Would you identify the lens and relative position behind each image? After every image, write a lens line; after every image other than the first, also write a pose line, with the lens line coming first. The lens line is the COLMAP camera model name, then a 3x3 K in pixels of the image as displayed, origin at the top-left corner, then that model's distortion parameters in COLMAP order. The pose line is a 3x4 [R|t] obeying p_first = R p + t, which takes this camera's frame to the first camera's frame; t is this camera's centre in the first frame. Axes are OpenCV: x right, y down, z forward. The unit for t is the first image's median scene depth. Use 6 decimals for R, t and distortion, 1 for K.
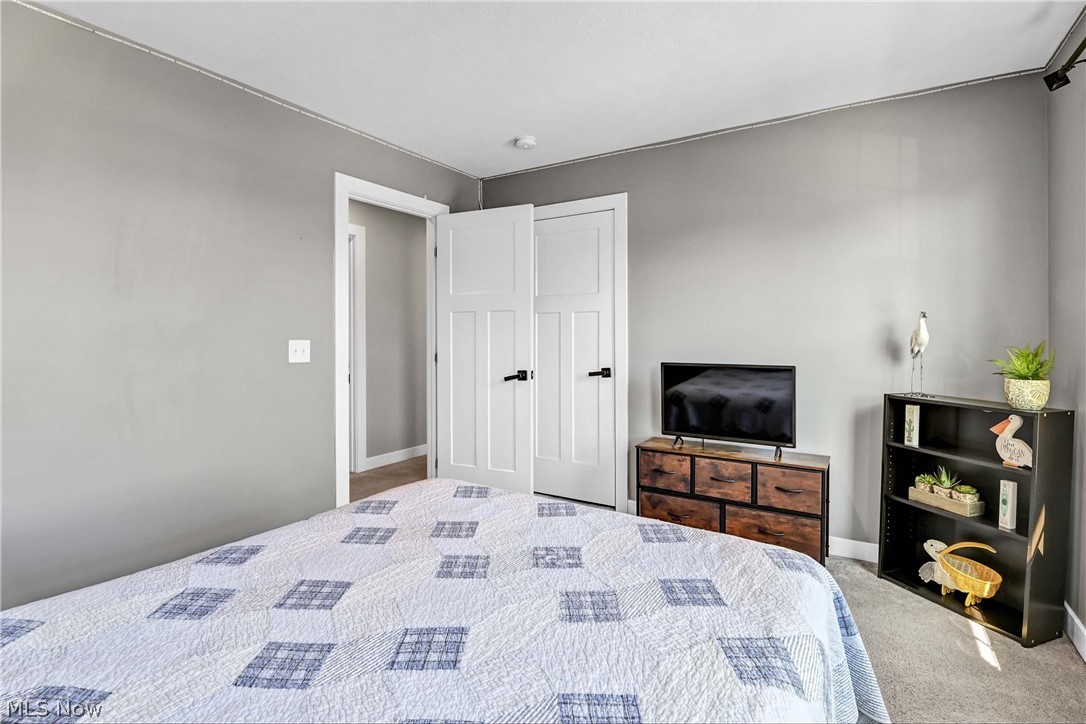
lens RADIAL K [[493.6, 0, 535.5], [0, 493.6, 354.8], [0, 0, 1]] dist [-0.001741, -0.000352]
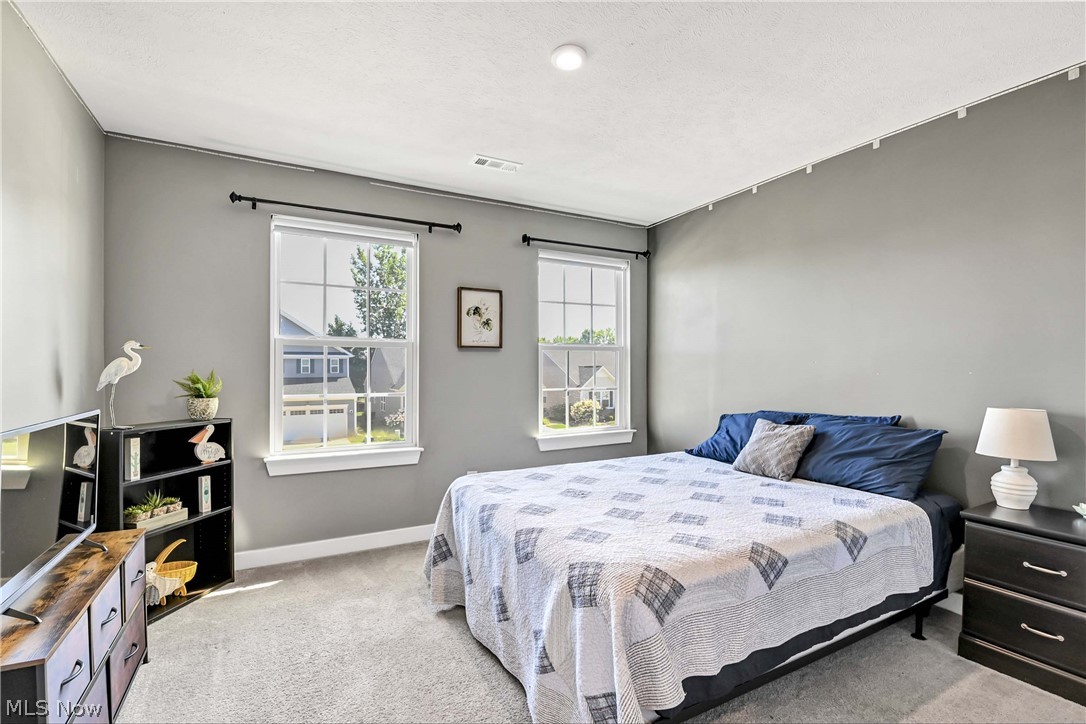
lens RADIAL K [[493.6, 0, 536.1], [0, 493.6, 367.7], [0, 0, 1]] dist [-0.001741, -0.000352]
pose [[-0.870241, -0.003101, 0.492617, -0.472995], [0.016393, 0.999244, 0.035250, -0.067055], [-0.492354, 0.038752, -0.869532, 1.745319]]
